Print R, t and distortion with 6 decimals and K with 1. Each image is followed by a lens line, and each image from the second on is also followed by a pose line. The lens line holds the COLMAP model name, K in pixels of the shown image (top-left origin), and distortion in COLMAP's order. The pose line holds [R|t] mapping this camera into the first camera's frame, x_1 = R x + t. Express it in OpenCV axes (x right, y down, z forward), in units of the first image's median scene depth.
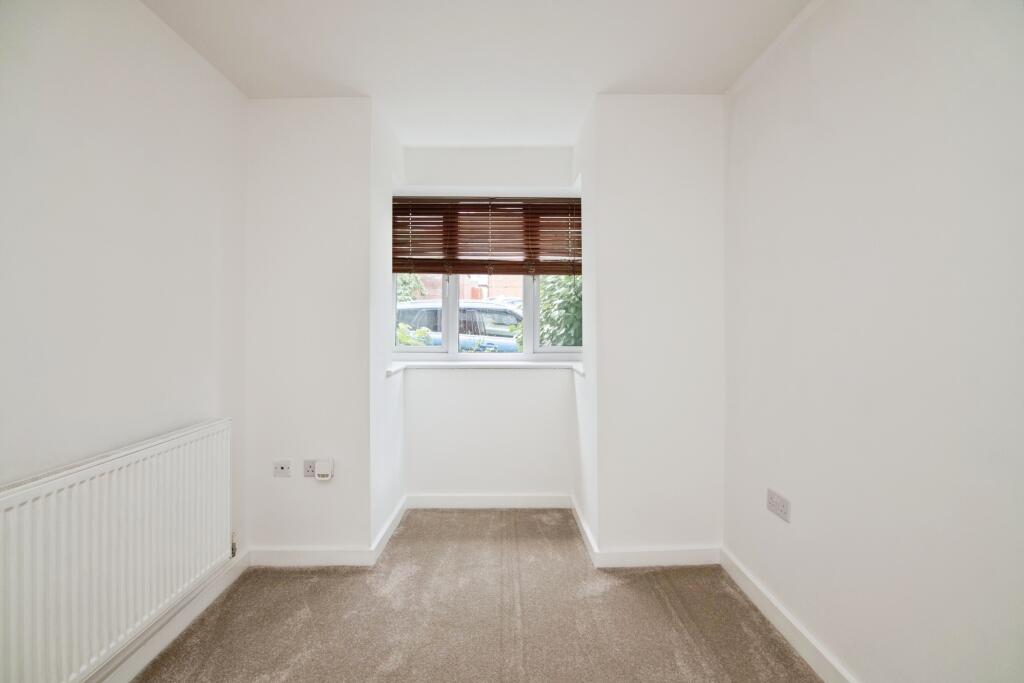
lens RADIAL K [[476.6, 0, 506.4], [0, 476.6, 320.4], [0, 0, 1]] dist [-0.017001, -0.000471]
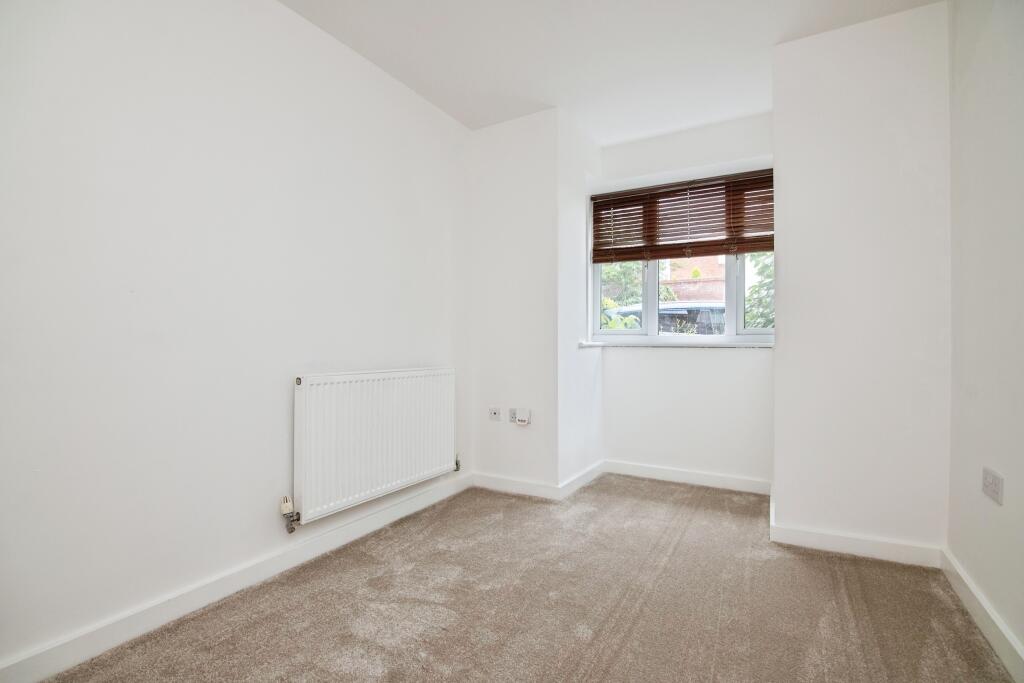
lens RADIAL K [[469.1, 0, 512.0], [0, 469.1, 341.5], [0, 0, 1]] dist [-0.015500, -0.000256]
pose [[0.863171, 0.000260, -0.504911, 0.166912], [0.004070, 0.999964, 0.007472, 0.085926], [0.504895, -0.008504, 0.863139, -0.056897]]
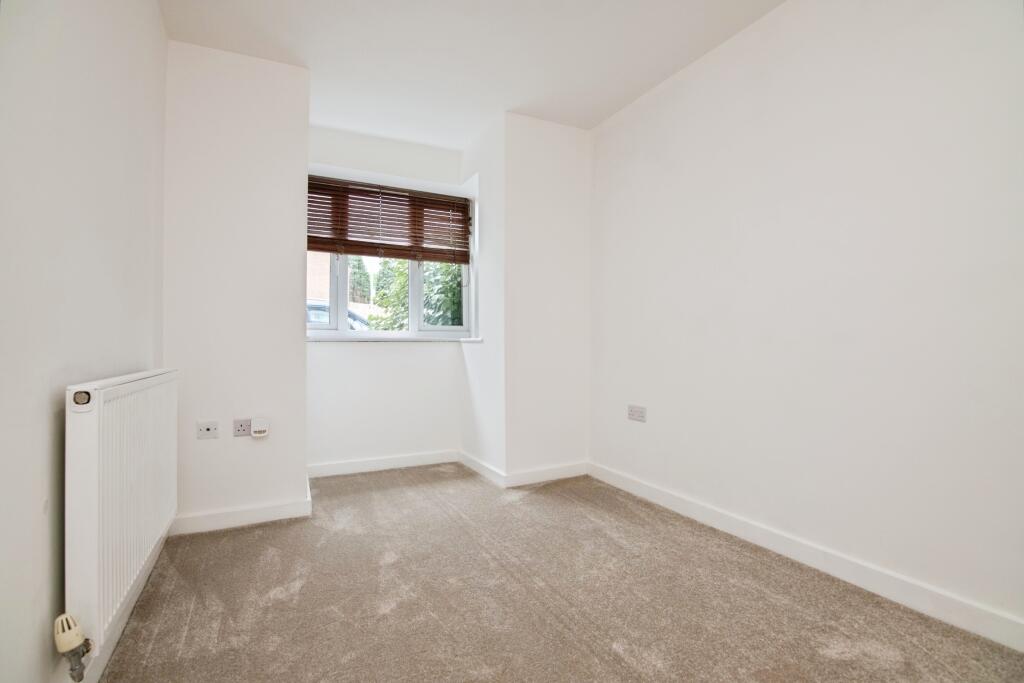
lens RADIAL K [[472.8, 0, 512.0], [0, 472.8, 341.5], [0, 0, 1]] dist [-0.016898, -0.000153]
pose [[0.899106, 0.001739, 0.437727, -0.268532], [-0.004812, 0.999971, 0.005911, 0.099792], [-0.437704, -0.007420, 0.899089, -0.099574]]
